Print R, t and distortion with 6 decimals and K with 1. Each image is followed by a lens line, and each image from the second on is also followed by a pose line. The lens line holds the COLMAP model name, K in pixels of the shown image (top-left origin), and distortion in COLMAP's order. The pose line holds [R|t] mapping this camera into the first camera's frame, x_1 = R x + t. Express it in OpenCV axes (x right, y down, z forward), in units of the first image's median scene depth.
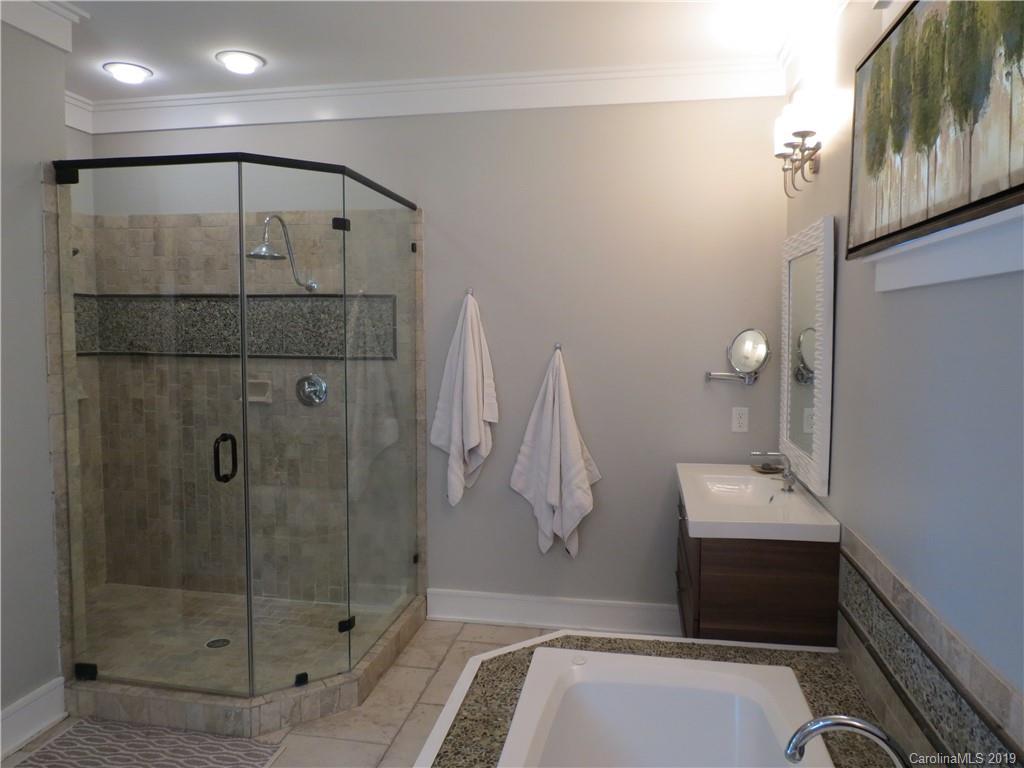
lens RADIAL K [[723.3, 0, 504.7], [0, 723.3, 386.1], [0, 0, 1]] dist [-0.046648, 0.027811]
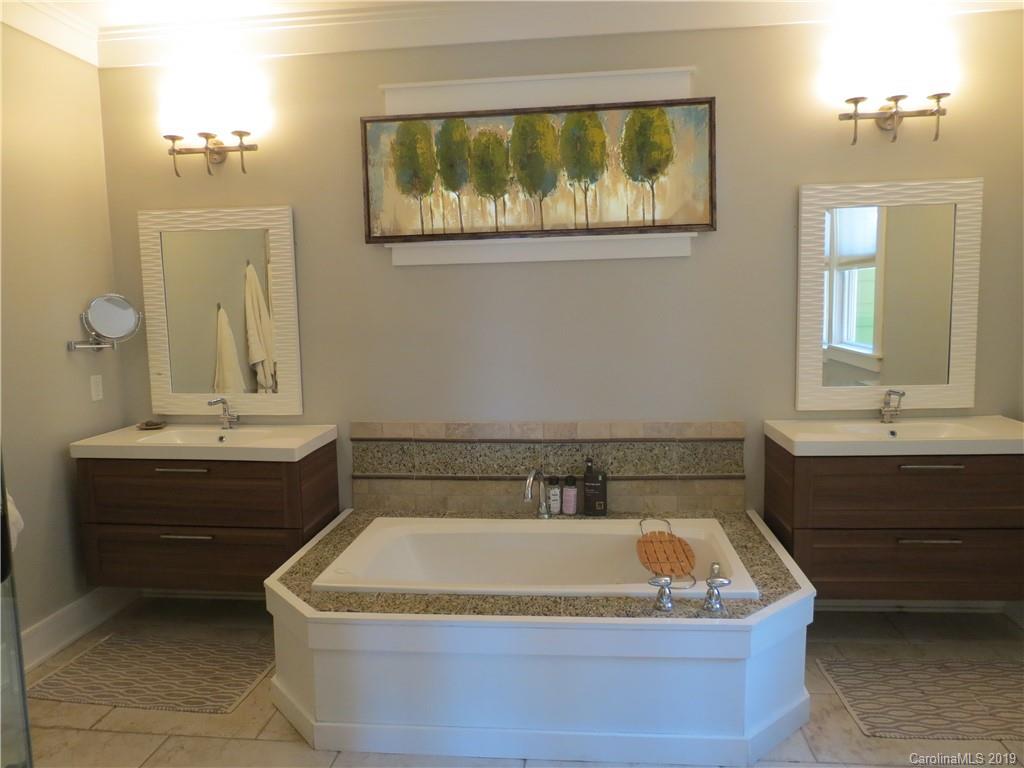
lens RADIAL K [[723.3, 0, 502.0], [0, 723.3, 375.1], [0, 0, 1]] dist [-0.046648, 0.027811]
pose [[-0.049552, -0.106790, 0.993046, -1.392576], [0.100372, 0.988701, 0.111332, -0.048981], [-0.993715, 0.105191, -0.038273, 1.006514]]
